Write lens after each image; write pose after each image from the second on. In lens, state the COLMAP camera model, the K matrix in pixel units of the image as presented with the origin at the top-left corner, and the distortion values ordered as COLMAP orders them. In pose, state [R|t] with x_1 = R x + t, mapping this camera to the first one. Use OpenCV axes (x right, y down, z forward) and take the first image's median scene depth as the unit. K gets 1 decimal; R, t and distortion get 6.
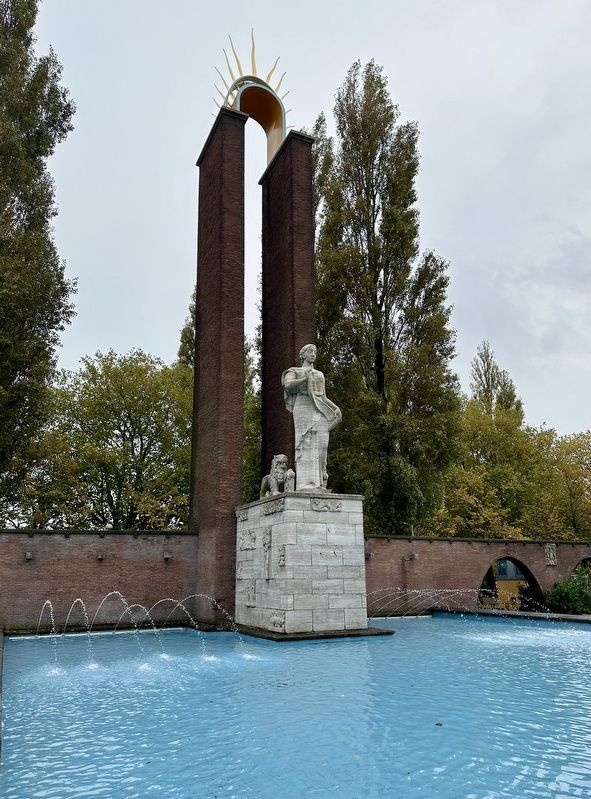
lens RADIAL K [[614.0, 0, 295.5], [0, 614.0, 399.5], [0, 0, 1]] dist [0.049234, -0.000178]
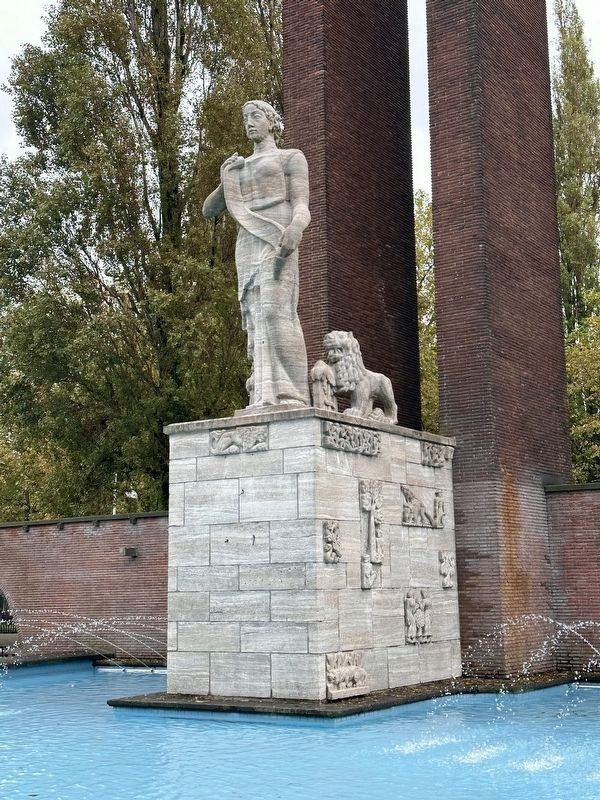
lens RADIAL K [[1106.9, 0, 300.0], [0, 1106.9, 400.0], [0, 0, 1]] dist [0.195151, 0.002525]
pose [[0.532031, -0.136500, -0.835650, 0.763208], [0.244654, 0.969607, -0.002618, 0.148037], [0.810609, -0.203052, 0.549256, 0.547487]]
